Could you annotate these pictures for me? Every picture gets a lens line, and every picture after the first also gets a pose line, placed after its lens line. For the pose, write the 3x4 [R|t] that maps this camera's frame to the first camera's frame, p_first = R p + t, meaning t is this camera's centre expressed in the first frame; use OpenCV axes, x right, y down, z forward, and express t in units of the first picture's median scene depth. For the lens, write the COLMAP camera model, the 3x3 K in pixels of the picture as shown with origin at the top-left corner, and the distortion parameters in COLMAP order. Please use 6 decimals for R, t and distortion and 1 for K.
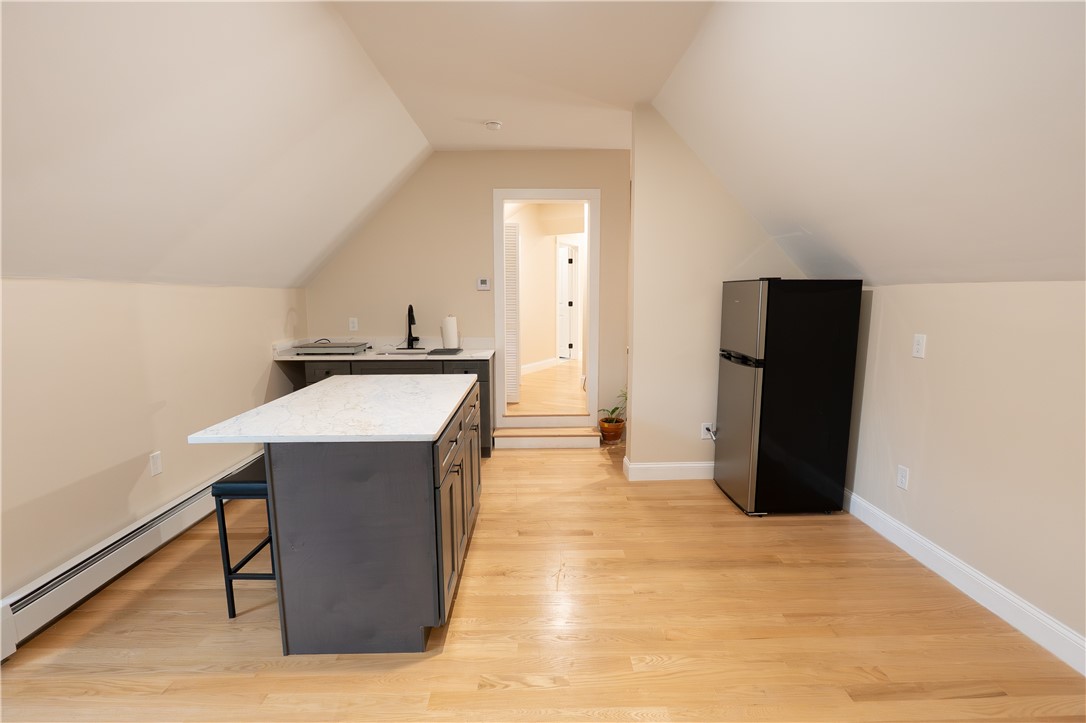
lens RADIAL K [[496.3, 0, 545.0], [0, 496.3, 368.1], [0, 0, 1]] dist [-0.004488, -0.000293]
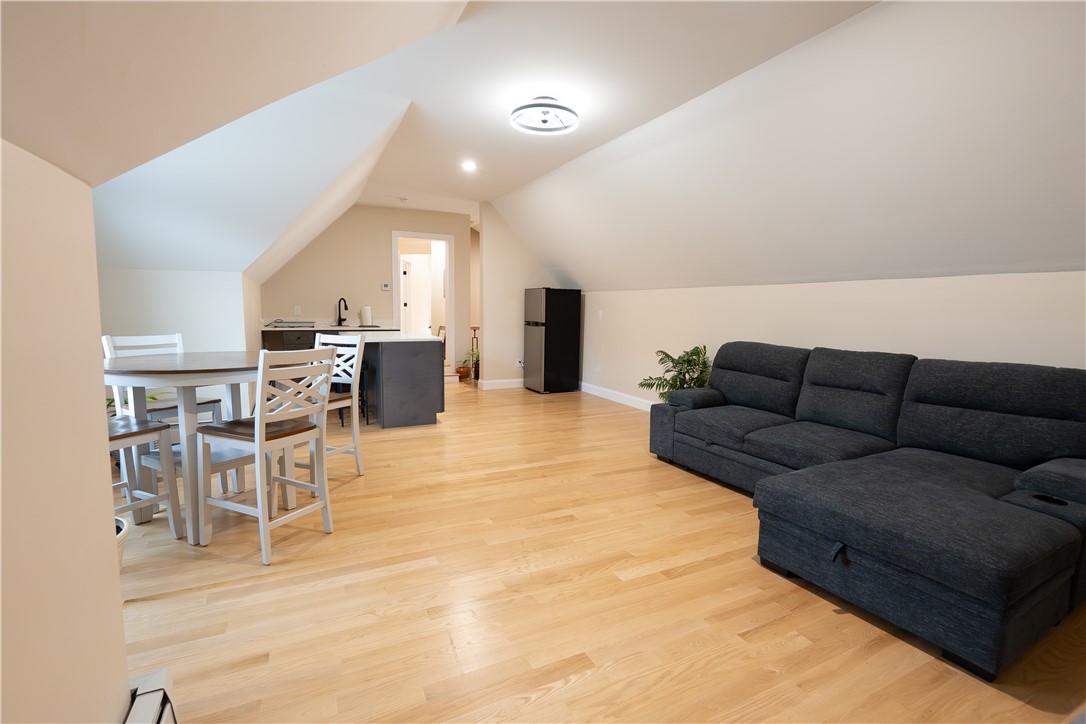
lens RADIAL K [[496.3, 0, 542.9], [0, 496.3, 361.2], [0, 0, 1]] dist [-0.004488, -0.000293]
pose [[0.903675, -0.031452, 0.427062, -0.490845], [0.046446, 0.998614, -0.024736, 0.191841], [-0.425693, 0.042189, 0.903884, -0.944380]]
